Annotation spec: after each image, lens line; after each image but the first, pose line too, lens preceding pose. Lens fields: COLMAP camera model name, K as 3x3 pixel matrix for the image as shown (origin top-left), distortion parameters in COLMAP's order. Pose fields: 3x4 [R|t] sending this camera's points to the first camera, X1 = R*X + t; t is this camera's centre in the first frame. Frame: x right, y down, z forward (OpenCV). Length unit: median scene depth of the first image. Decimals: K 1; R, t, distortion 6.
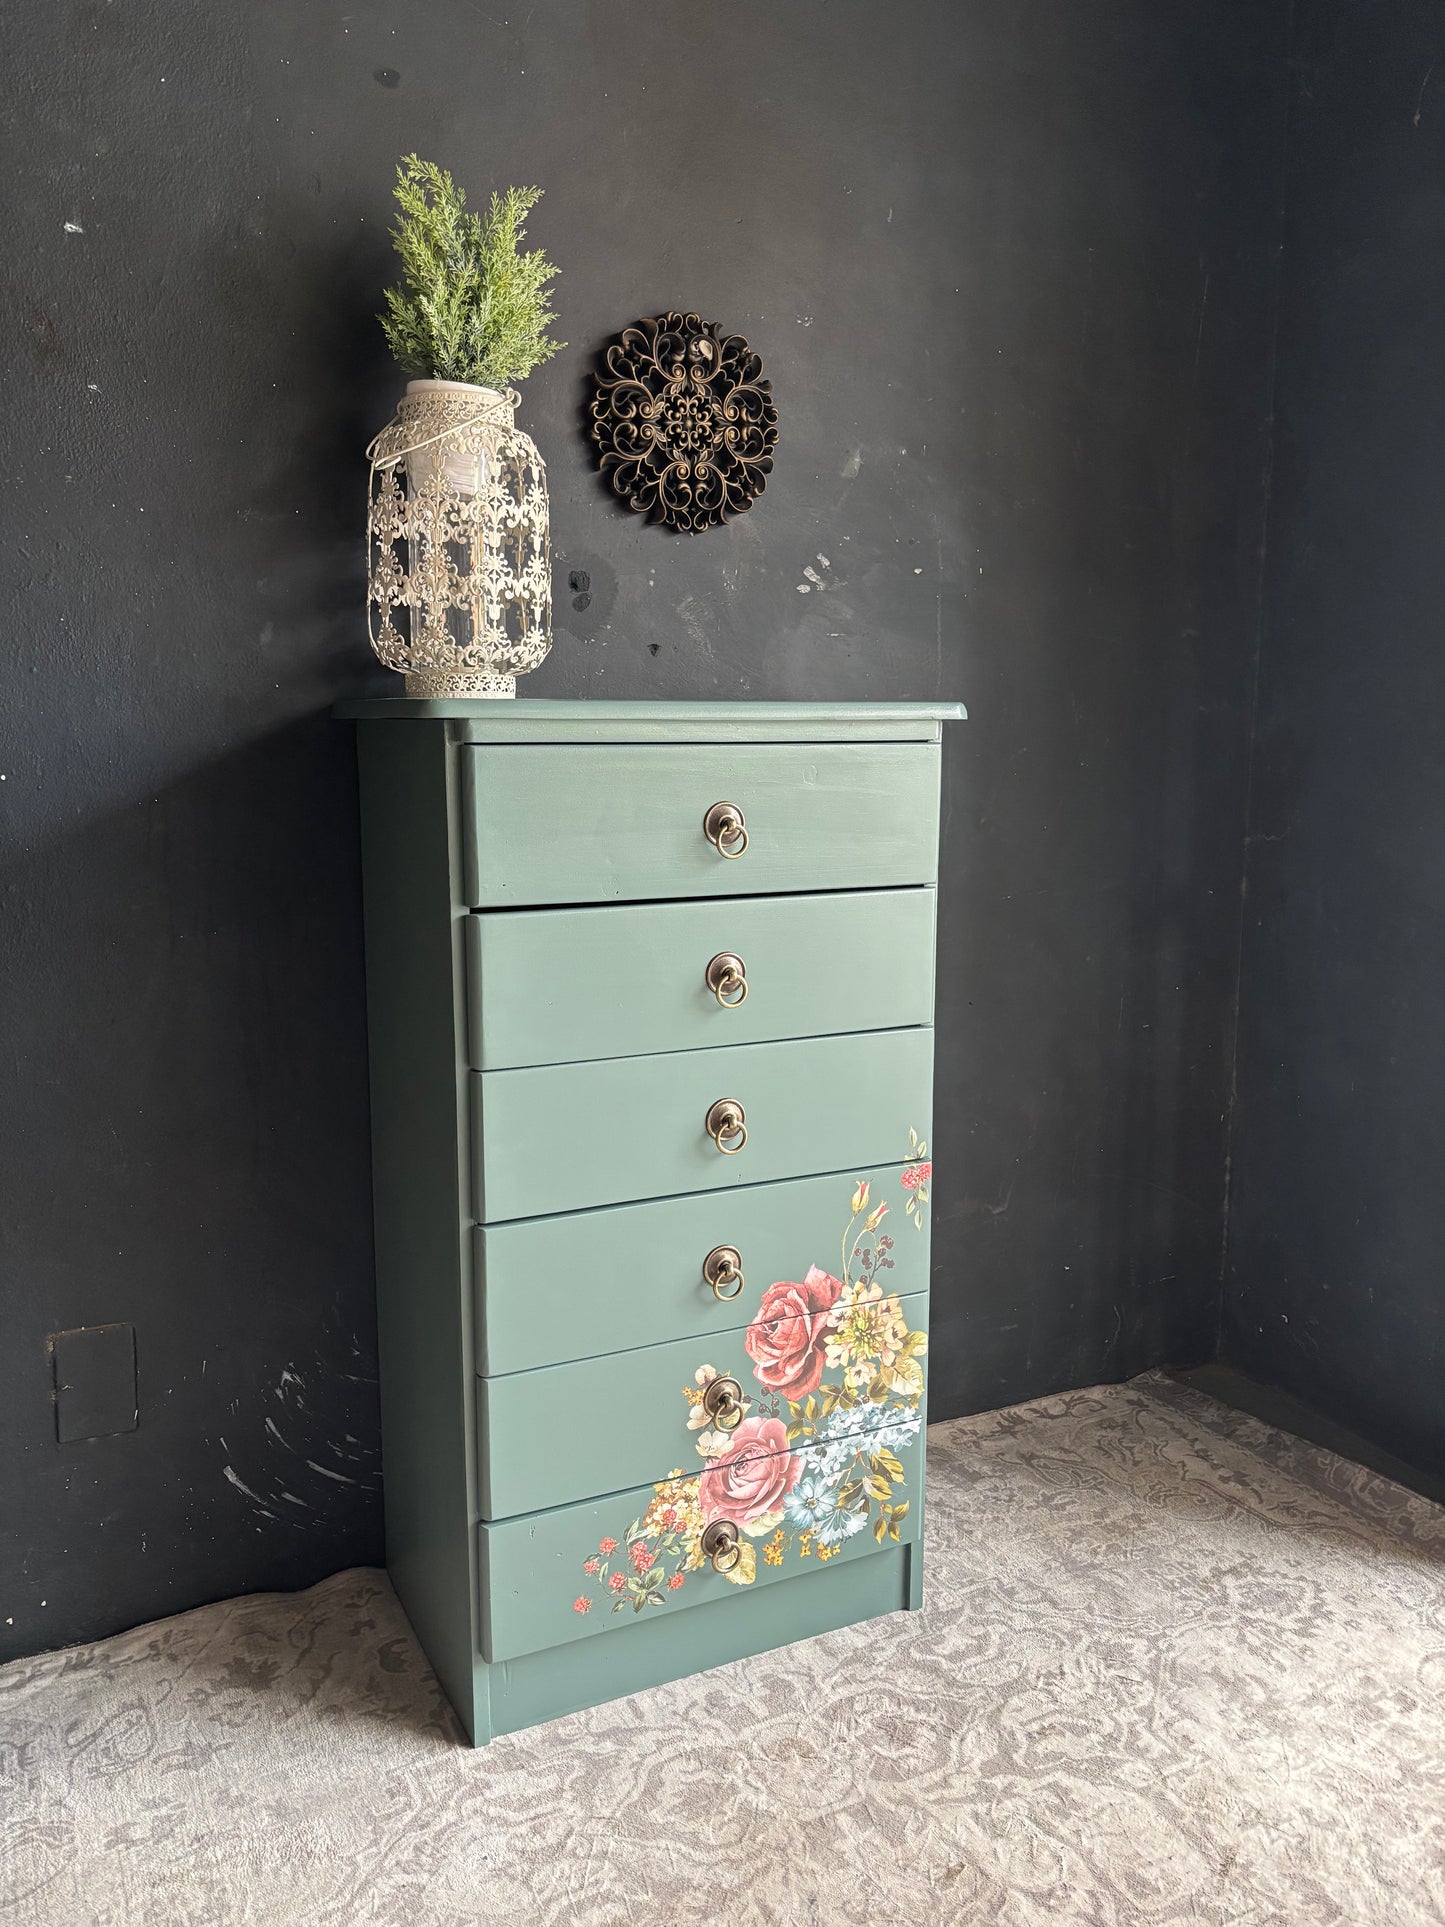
lens RADIAL K [[1457.3, 0, 713.8], [0, 1457.3, 952.9], [0, 0, 1]] dist [0.057076, -0.068271]
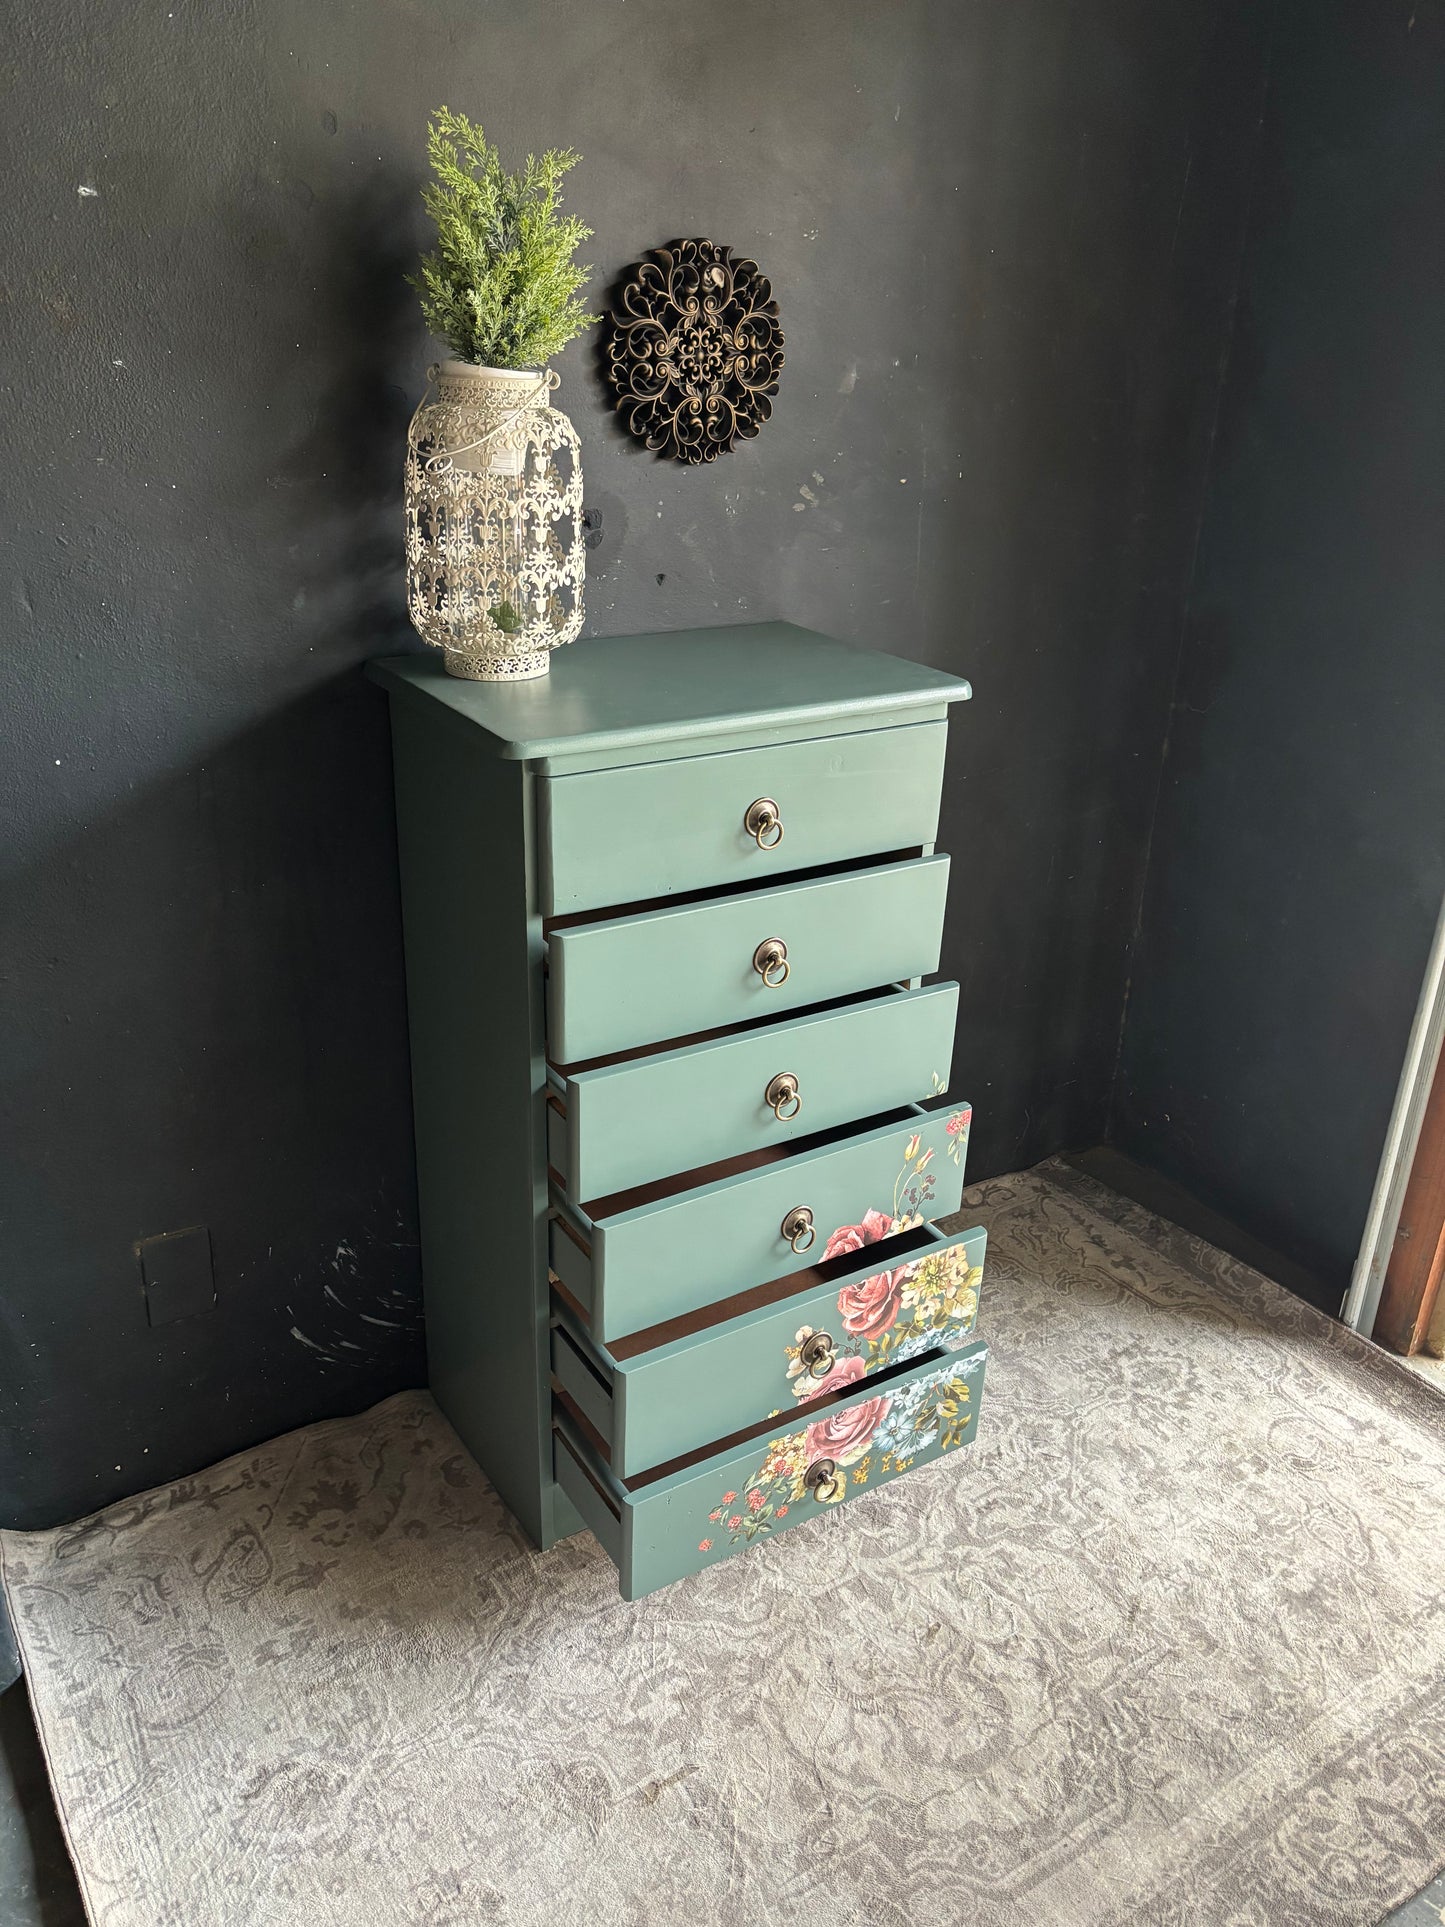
lens RADIAL K [[1457.3, 0, 740.7], [0, 1457.3, 942.7], [0, 0, 1]] dist [0.057076, -0.068271]
pose [[0.991830, -0.017012, 0.126427, -0.135219], [-0.014797, 0.969035, 0.246478, -0.242084], [-0.126706, -0.246335, 0.960867, -0.070266]]
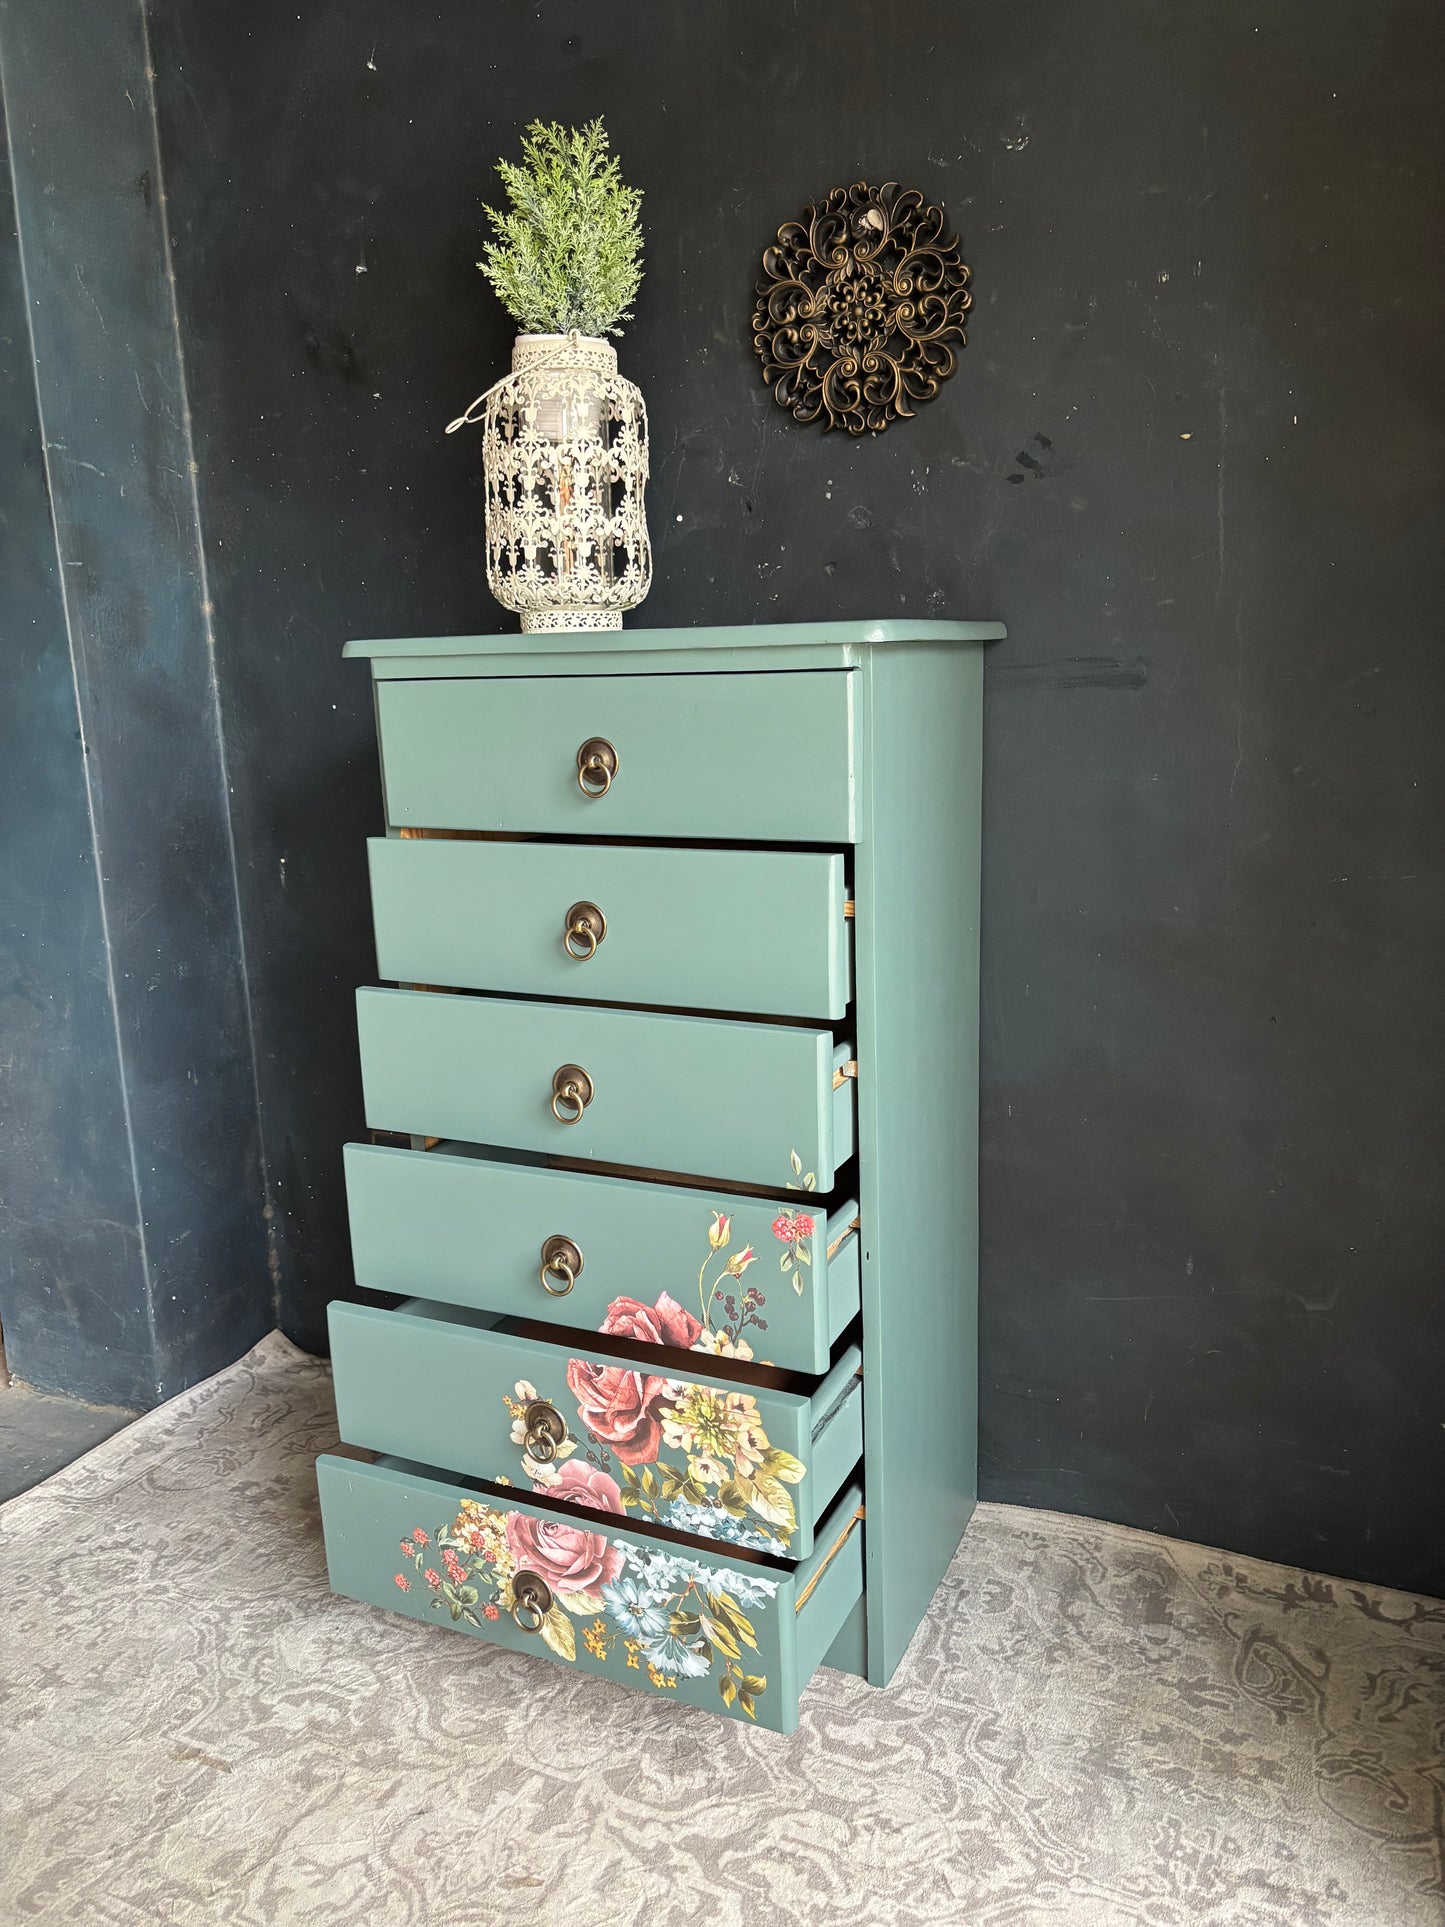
lens RADIAL K [[1457.3, 0, 728.7], [0, 1457.3, 952.3], [0, 0, 1]] dist [0.057076, -0.068271]
pose [[0.624864, 0.136421, -0.768723, 0.742604], [-0.094319, 0.990595, 0.099127, -0.060719], [0.775016, 0.010565, 0.631854, 0.415348]]
